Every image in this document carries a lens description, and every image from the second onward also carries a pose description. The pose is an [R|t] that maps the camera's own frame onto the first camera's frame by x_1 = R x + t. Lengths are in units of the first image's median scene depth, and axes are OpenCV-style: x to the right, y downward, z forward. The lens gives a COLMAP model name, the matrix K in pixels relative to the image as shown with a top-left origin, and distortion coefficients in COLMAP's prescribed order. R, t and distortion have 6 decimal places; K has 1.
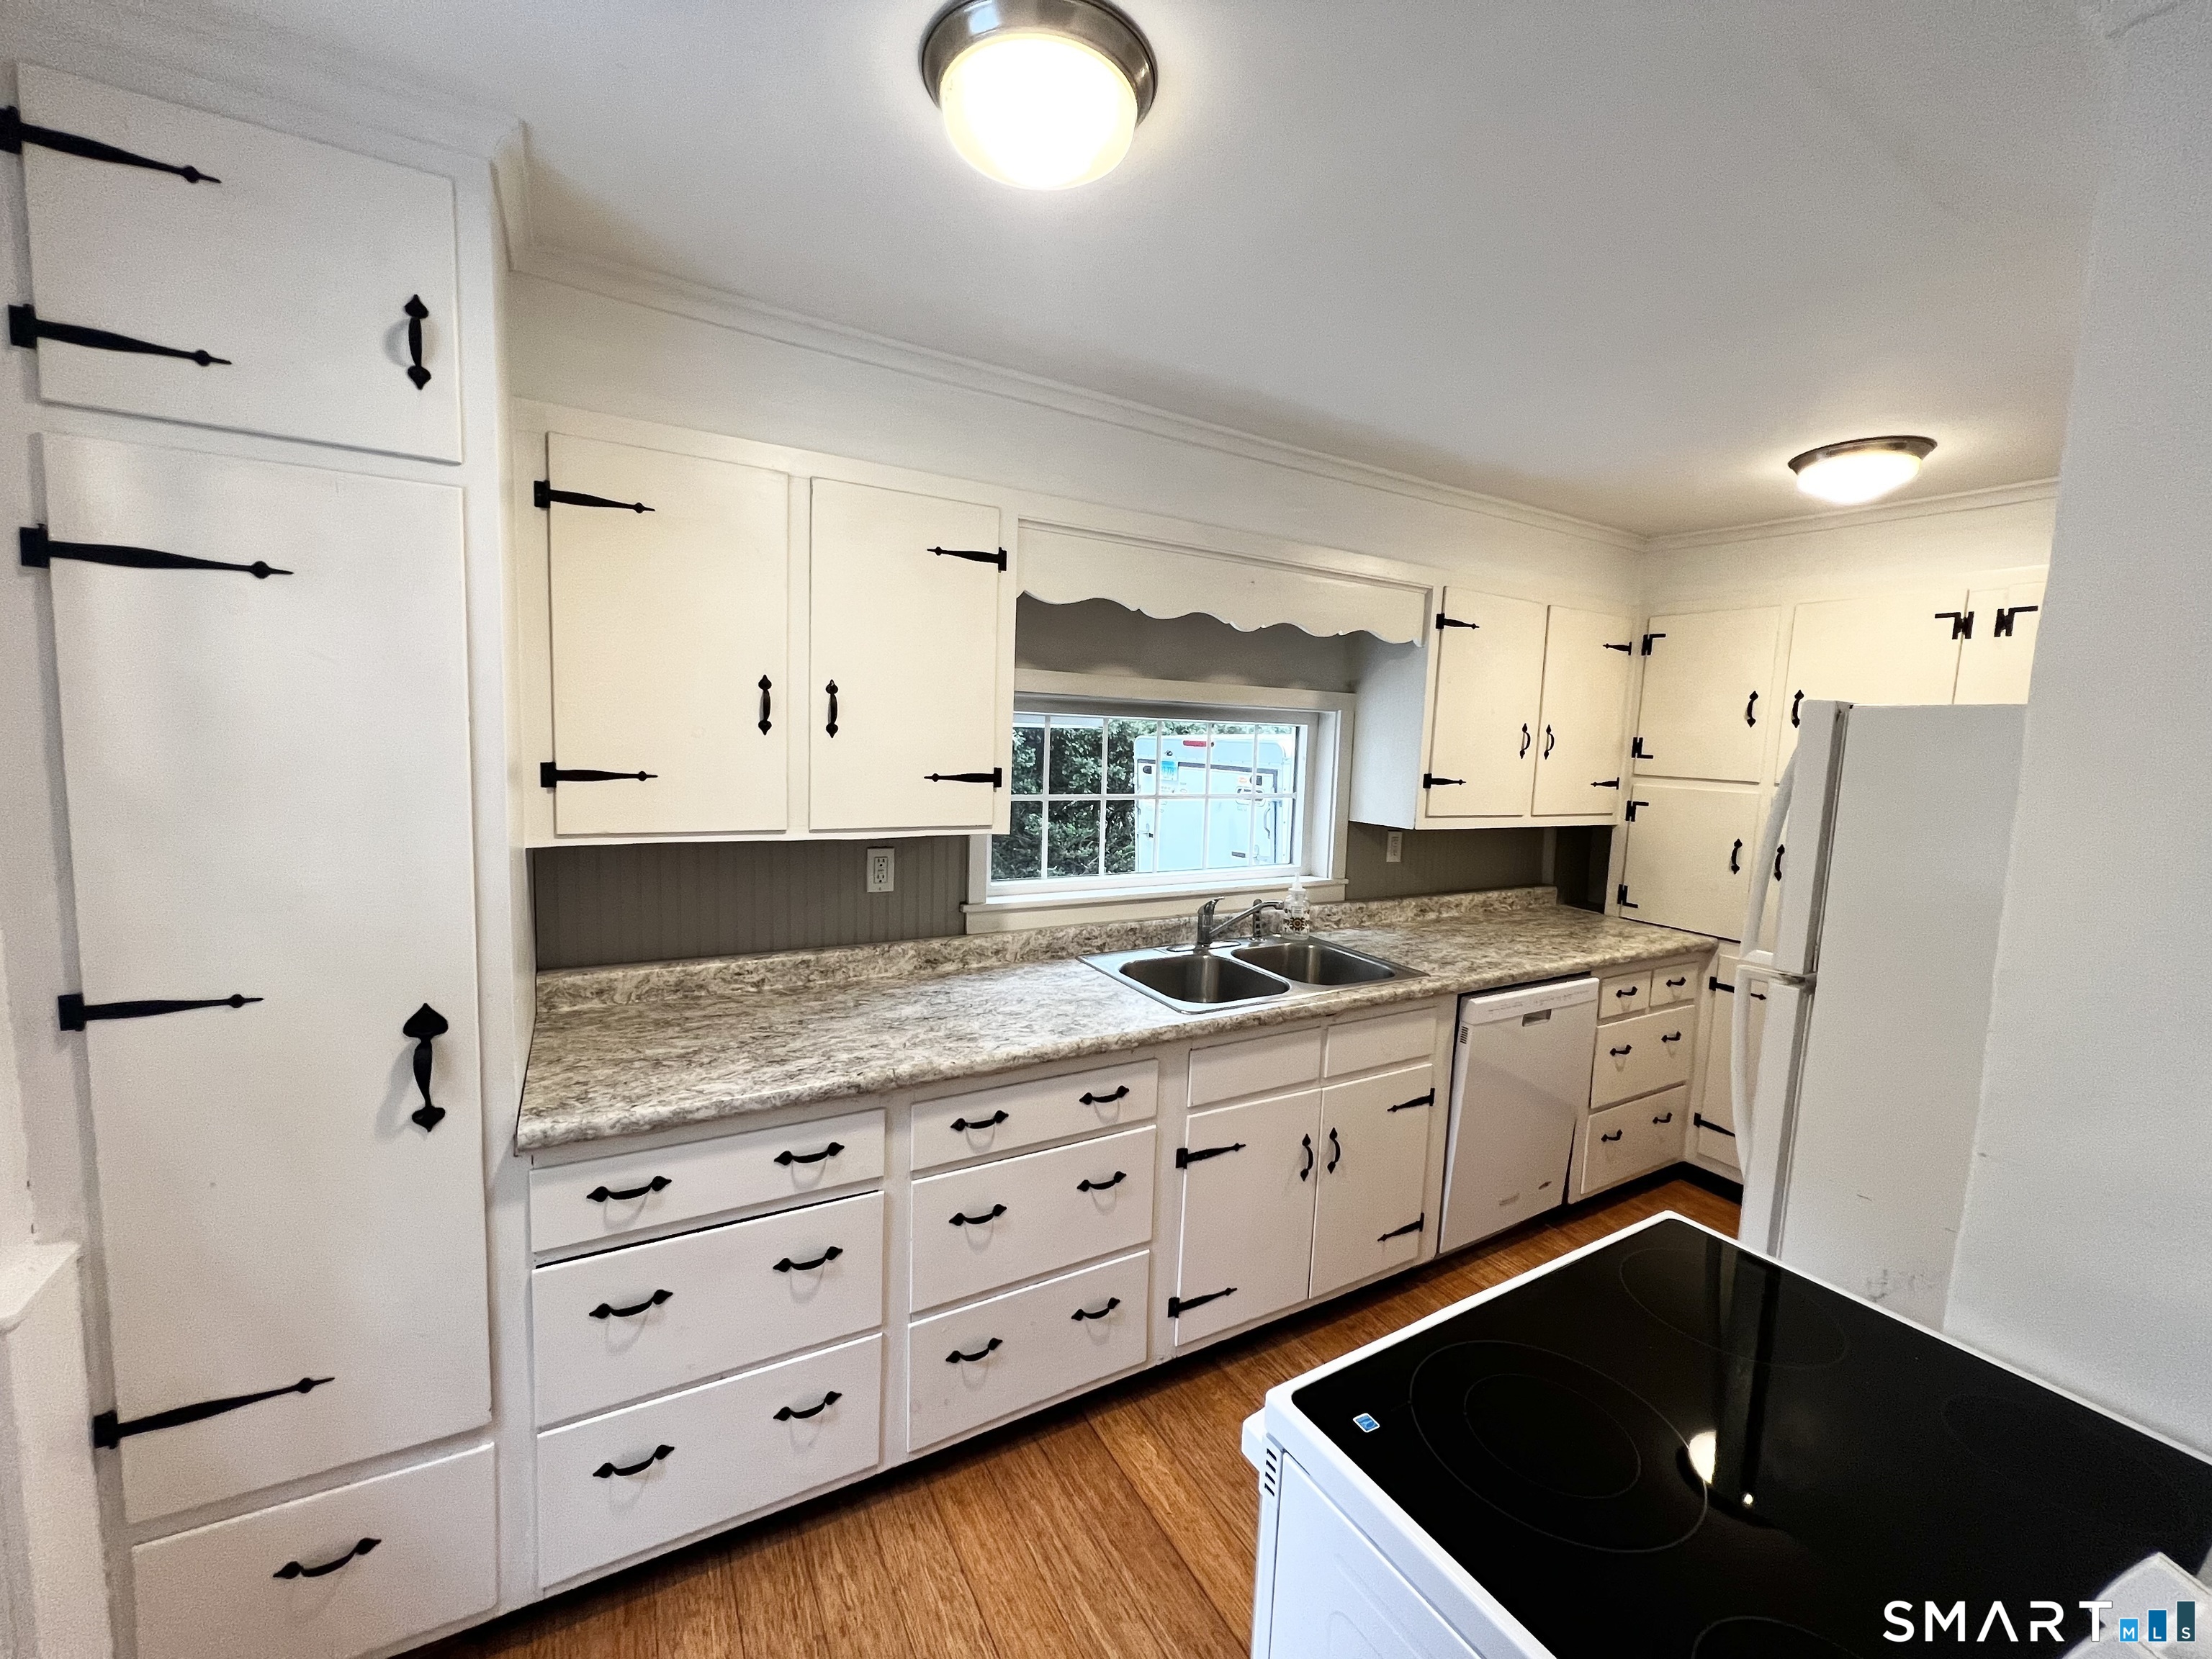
lens RADIAL K [[887.8, 0, 1104.6], [0, 887.8, 827.6], [0, 0, 1]] dist [-0.000608, -0.000043]
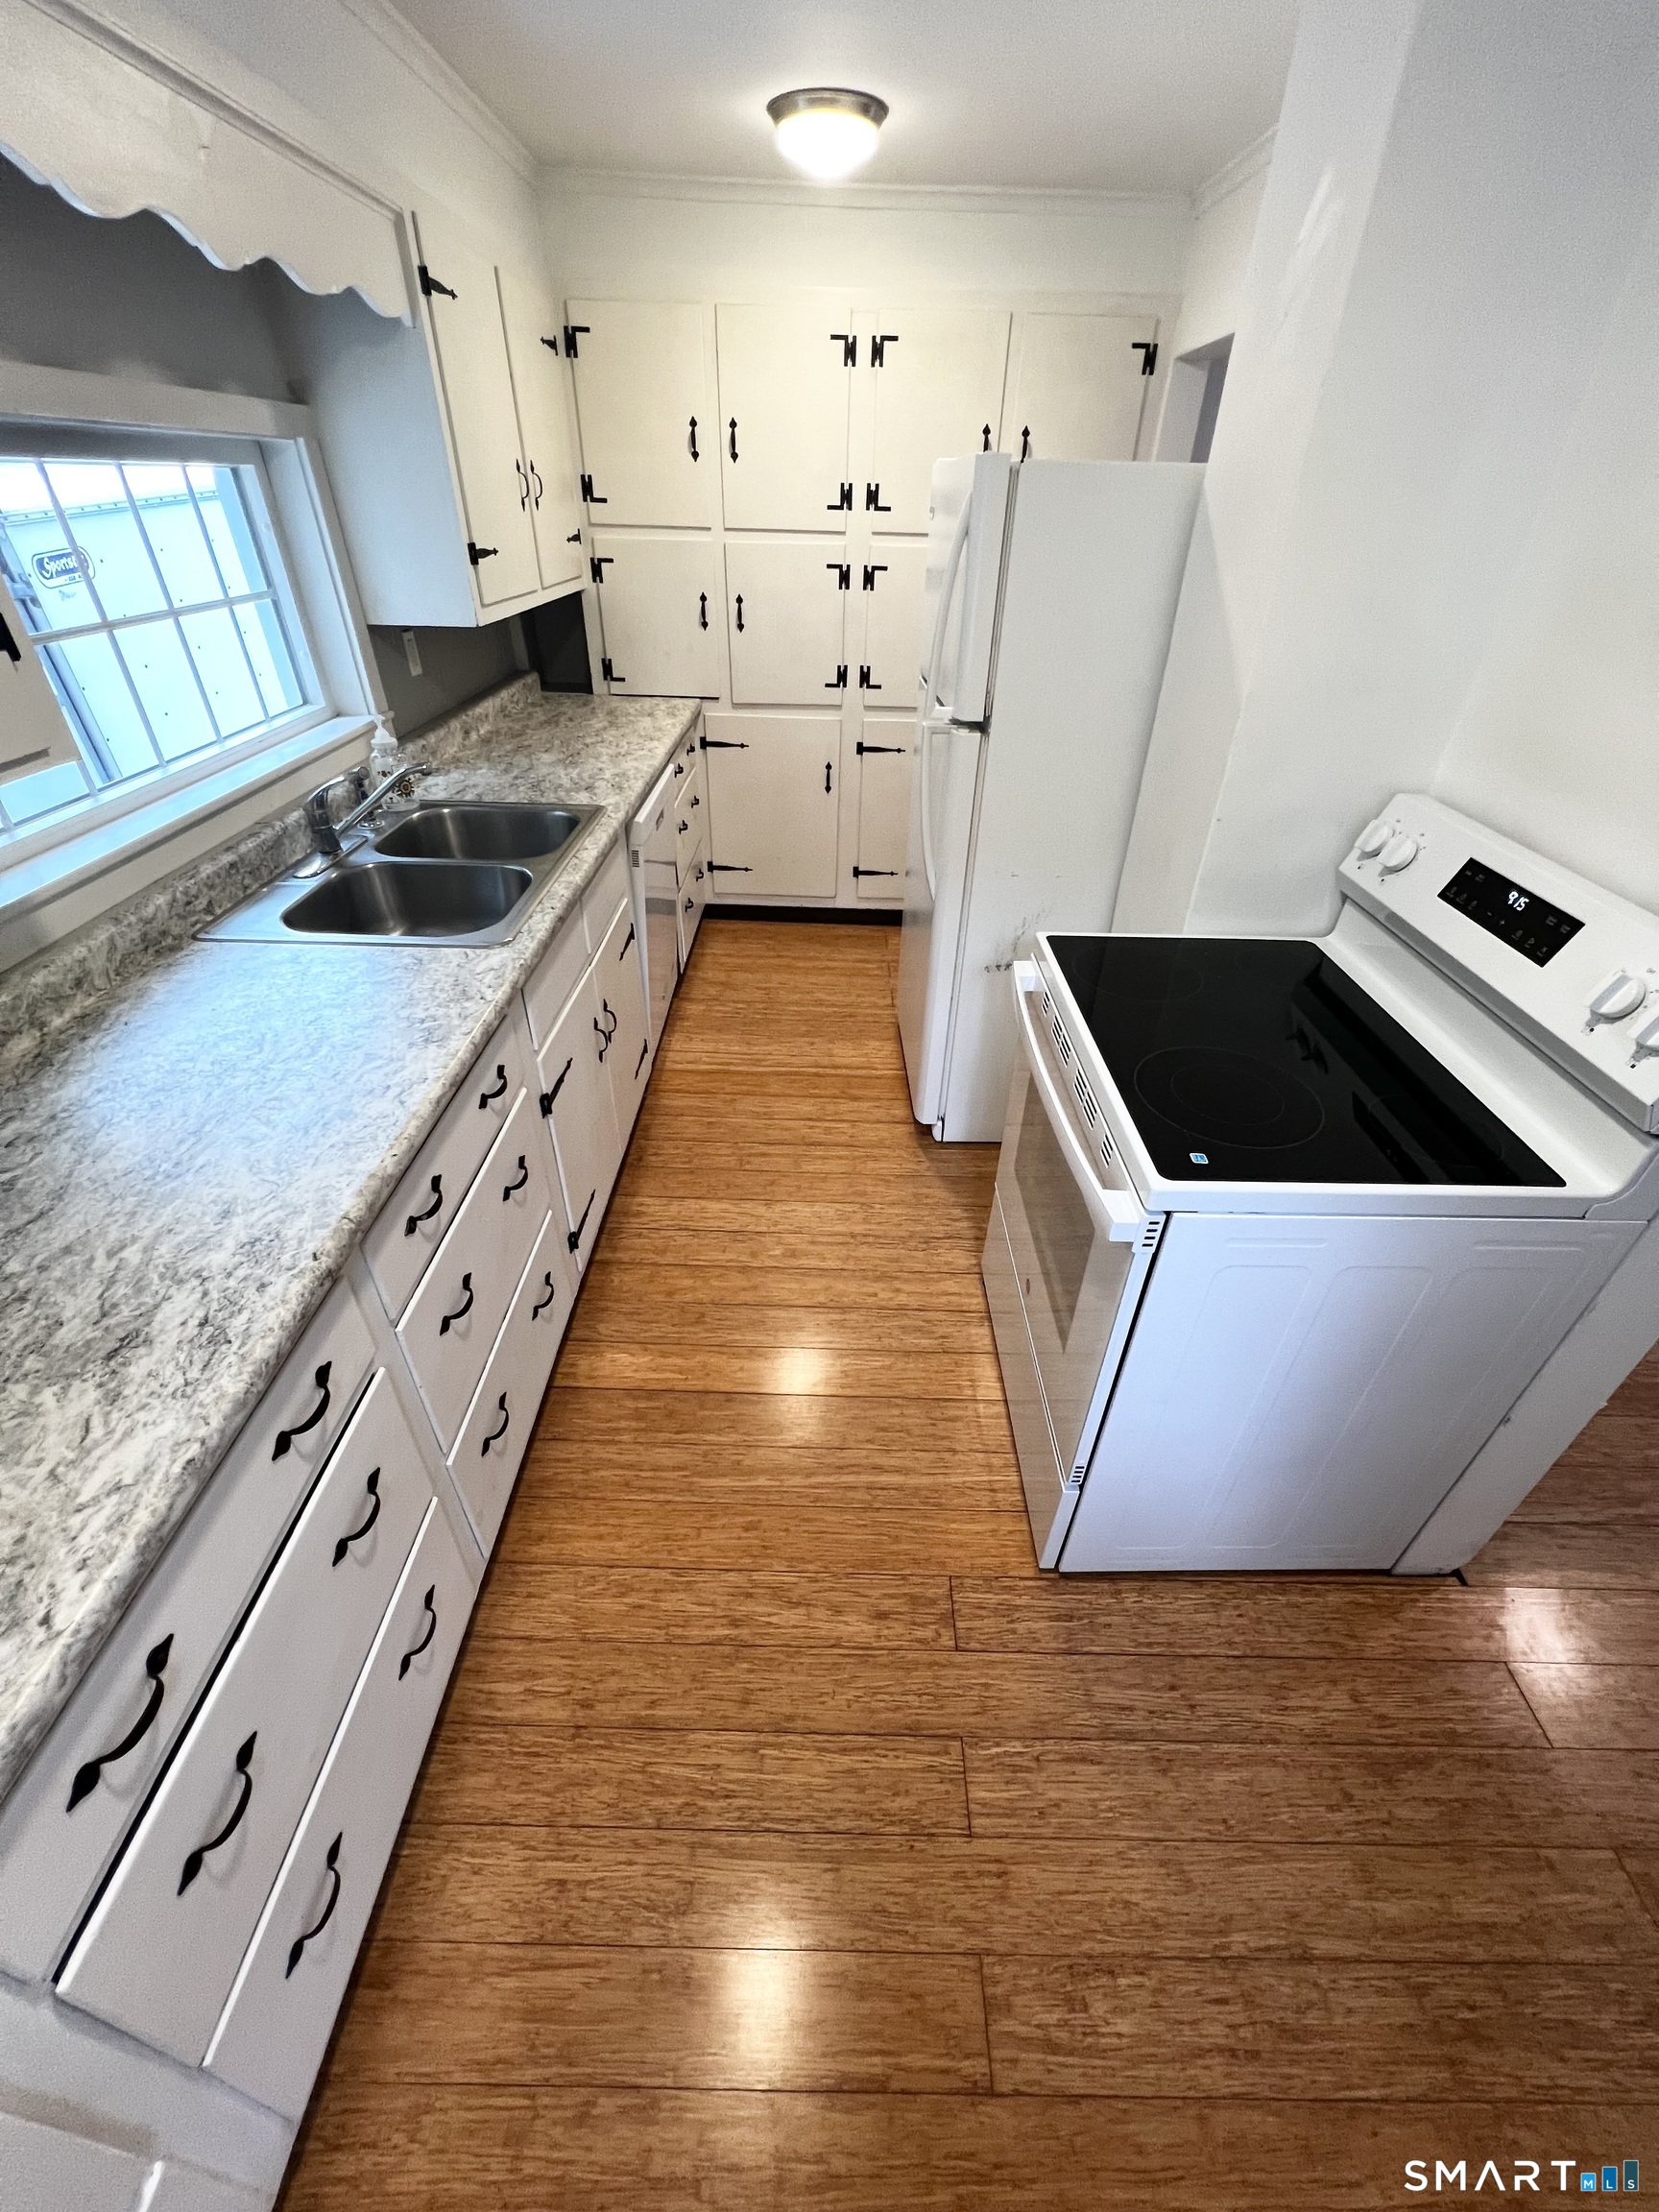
lens RADIAL K [[881.1, 0, 831.3], [0, 881.1, 1104.0], [0, 0, 1]] dist [-0.001943, -0.000754]
pose [[0.503657, -0.517003, 0.692126, -0.314311], [0.088424, 0.827804, 0.554005, -0.063946], [-0.859367, -0.217828, 0.462645, 0.326197]]
